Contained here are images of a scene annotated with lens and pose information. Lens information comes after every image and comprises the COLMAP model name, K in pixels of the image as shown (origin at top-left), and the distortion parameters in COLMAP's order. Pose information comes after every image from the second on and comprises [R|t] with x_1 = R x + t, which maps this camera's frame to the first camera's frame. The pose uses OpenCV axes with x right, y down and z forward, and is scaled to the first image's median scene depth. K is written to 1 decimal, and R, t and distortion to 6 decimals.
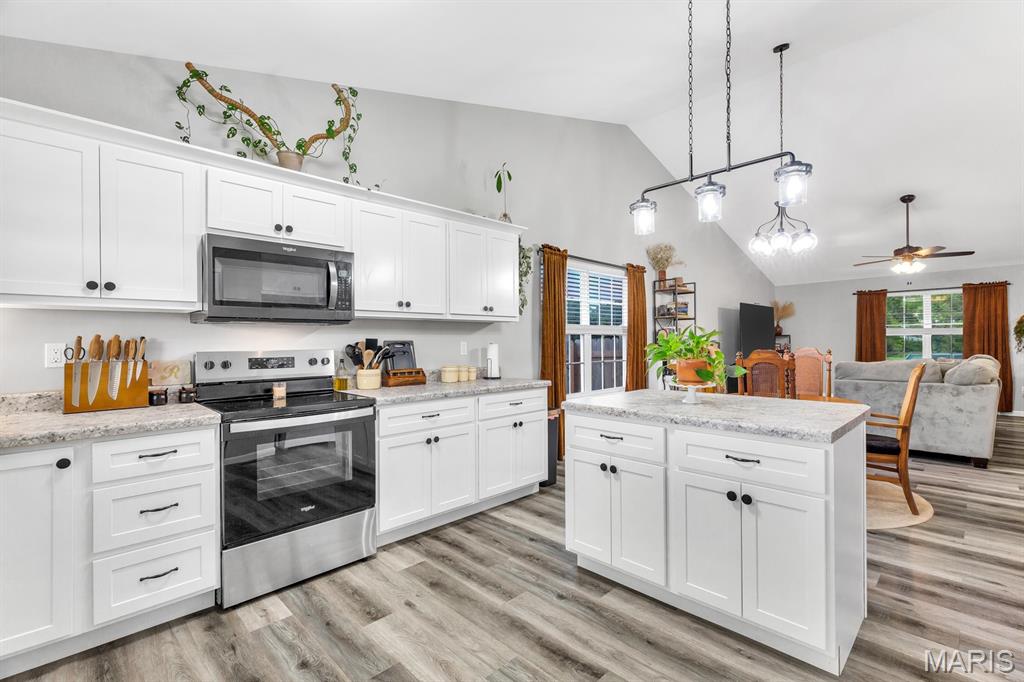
lens RADIAL K [[464.6, 0, 512.0], [0, 464.6, 341.0], [0, 0, 1]] dist [0.024039, 0.000086]
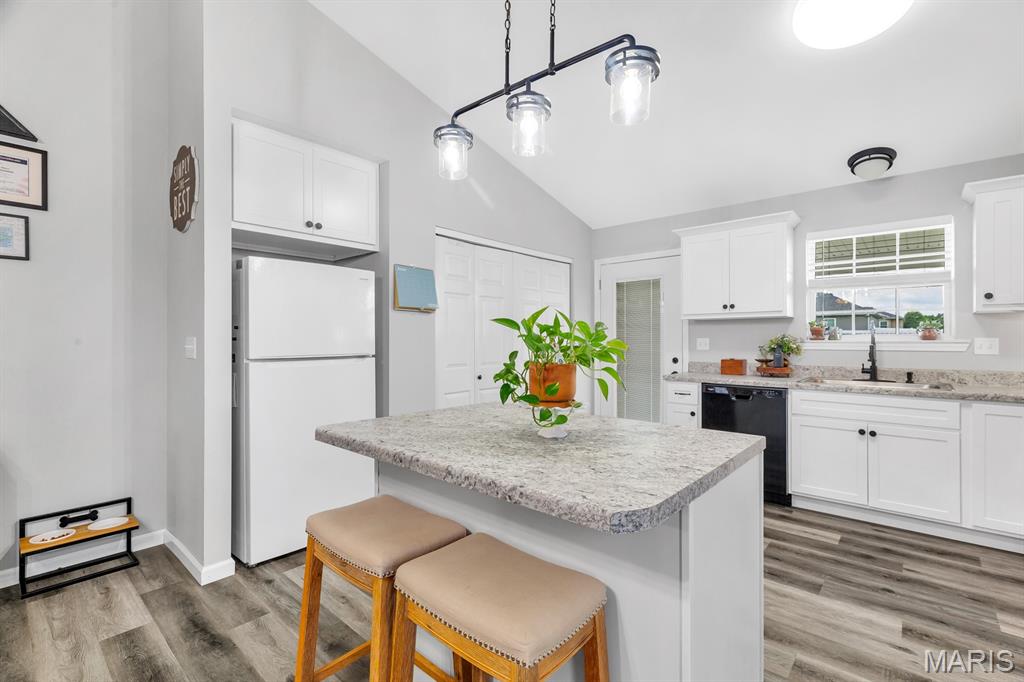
lens RADIAL K [[465.6, 0, 523.2], [0, 465.6, 333.9], [0, 0, 1]] dist [0.015332, -0.000381]
pose [[-0.994950, 0.000506, -0.100371, 0.472198], [0.002223, 0.999853, -0.016996, 0.015697], [0.100348, -0.017134, -0.994805, 1.569954]]
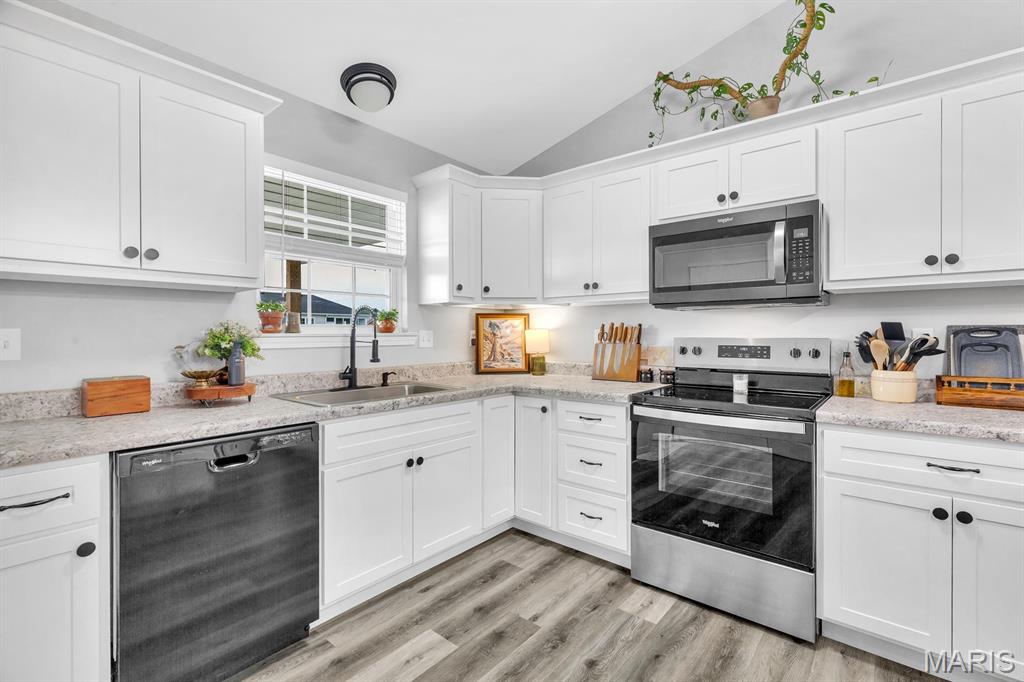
lens RADIAL K [[465.6, 0, 523.2], [0, 465.6, 333.9], [0, 0, 1]] dist [0.015332, -0.000381]
pose [[0.115114, 0.008158, -0.993319, 0.349770], [0.000637, 0.999965, 0.008286, 0.006644], [0.993352, -0.001586, 0.115105, 0.546601]]
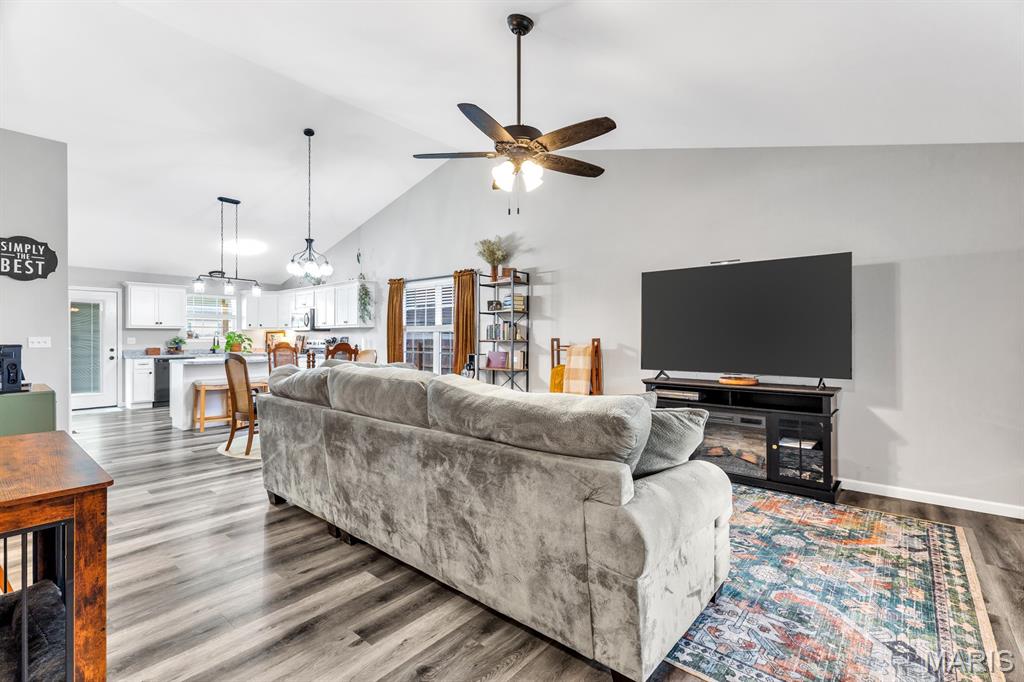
lens RADIAL K [[465.6, 0, 523.2], [0, 465.6, 333.9], [0, 0, 1]] dist [0.015332, -0.000381]
pose [[0.106448, -0.000728, -0.994318, 3.323575], [0.003851, 0.999993, -0.000320, -0.013378], [0.994311, -0.003795, 0.106450, 2.369424]]
